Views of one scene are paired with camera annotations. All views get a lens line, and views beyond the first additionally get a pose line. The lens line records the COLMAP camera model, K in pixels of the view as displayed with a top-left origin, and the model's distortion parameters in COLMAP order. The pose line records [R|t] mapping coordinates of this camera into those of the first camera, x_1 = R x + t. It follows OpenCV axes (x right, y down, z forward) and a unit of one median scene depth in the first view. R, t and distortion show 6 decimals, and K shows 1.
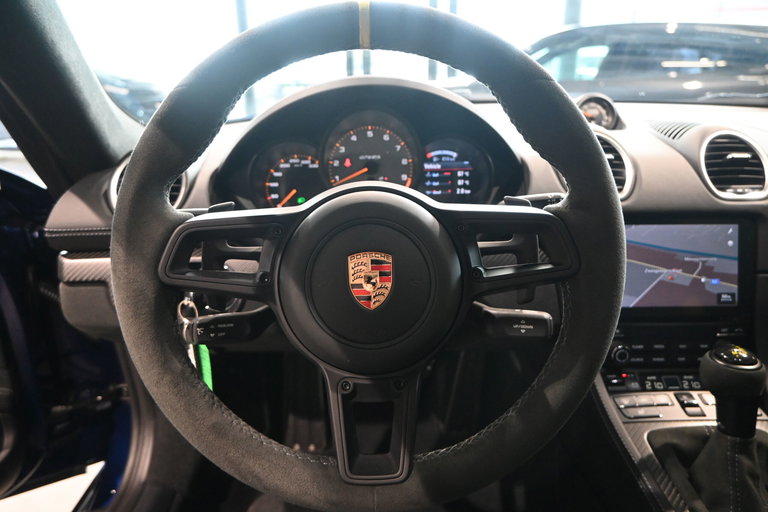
lens RADIAL K [[533.8, 0, 384.1], [0, 533.8, 256.7], [0, 0, 1]] dist [-0.003845, -0.001340]
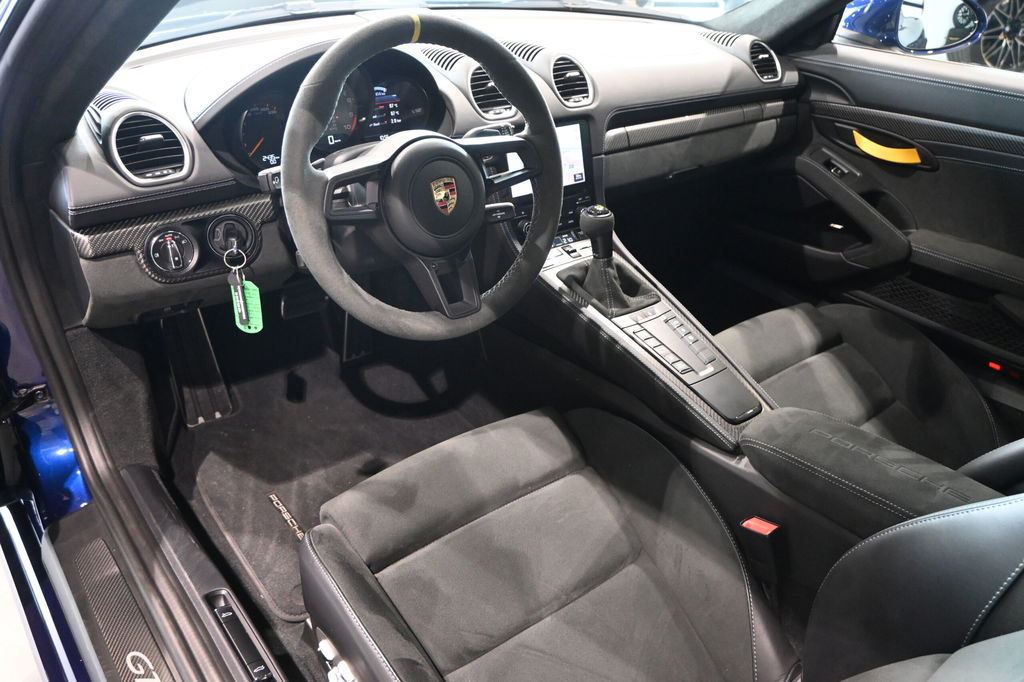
lens RADIAL K [[807.9, 0, 511.4], [0, 807.9, 340.4], [0, 0, 1]] dist [0.055005, 0.002620]
pose [[0.794382, -0.264269, 0.546919, -0.872526], [0.145114, 0.956892, 0.251593, -0.081785], [-0.589830, -0.120495, 0.798487, -0.750181]]
